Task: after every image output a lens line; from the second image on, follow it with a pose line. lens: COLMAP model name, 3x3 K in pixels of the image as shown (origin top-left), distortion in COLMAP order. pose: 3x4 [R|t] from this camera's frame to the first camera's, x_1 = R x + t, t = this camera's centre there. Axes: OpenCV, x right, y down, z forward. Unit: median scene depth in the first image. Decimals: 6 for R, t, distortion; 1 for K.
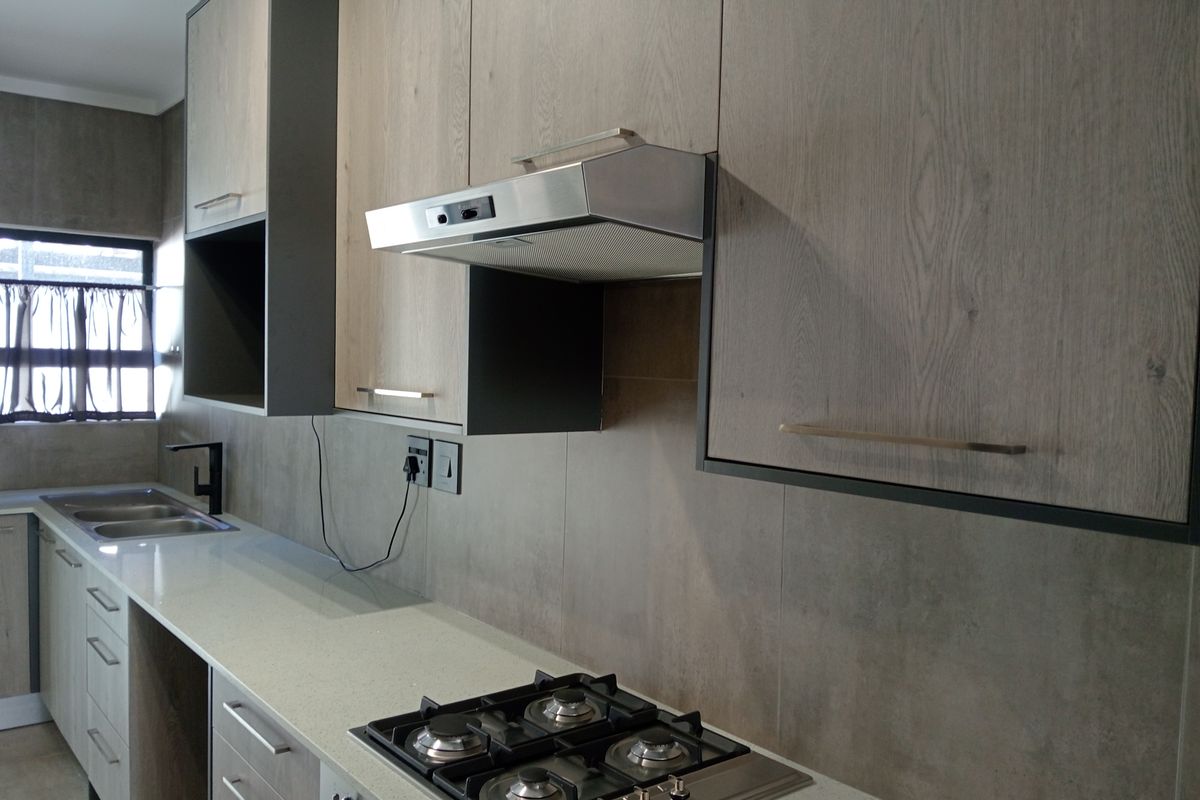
lens RADIAL K [[994.2, 0, 577.3], [0, 994.2, 378.0], [0, 0, 1]] dist [-0.002672, -0.093680]
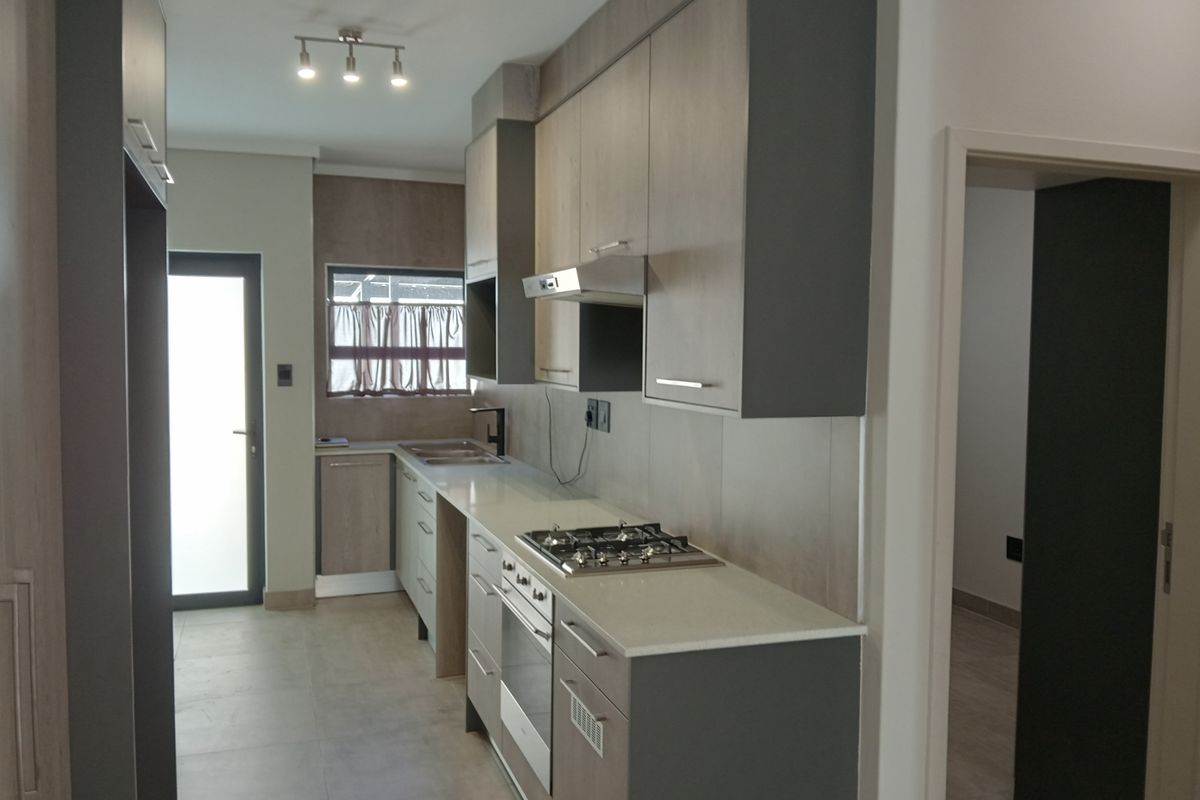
lens RADIAL K [[964.3, 0, 600.0], [0, 964.3, 400.0], [0, 0, 1]] dist [-0.000124, -0.000342]
pose [[0.950757, 0.011174, -0.309736, 0.248473], [-0.002699, 0.999610, 0.027778, 0.010825], [0.309926, -0.025574, 0.950417, -0.373818]]
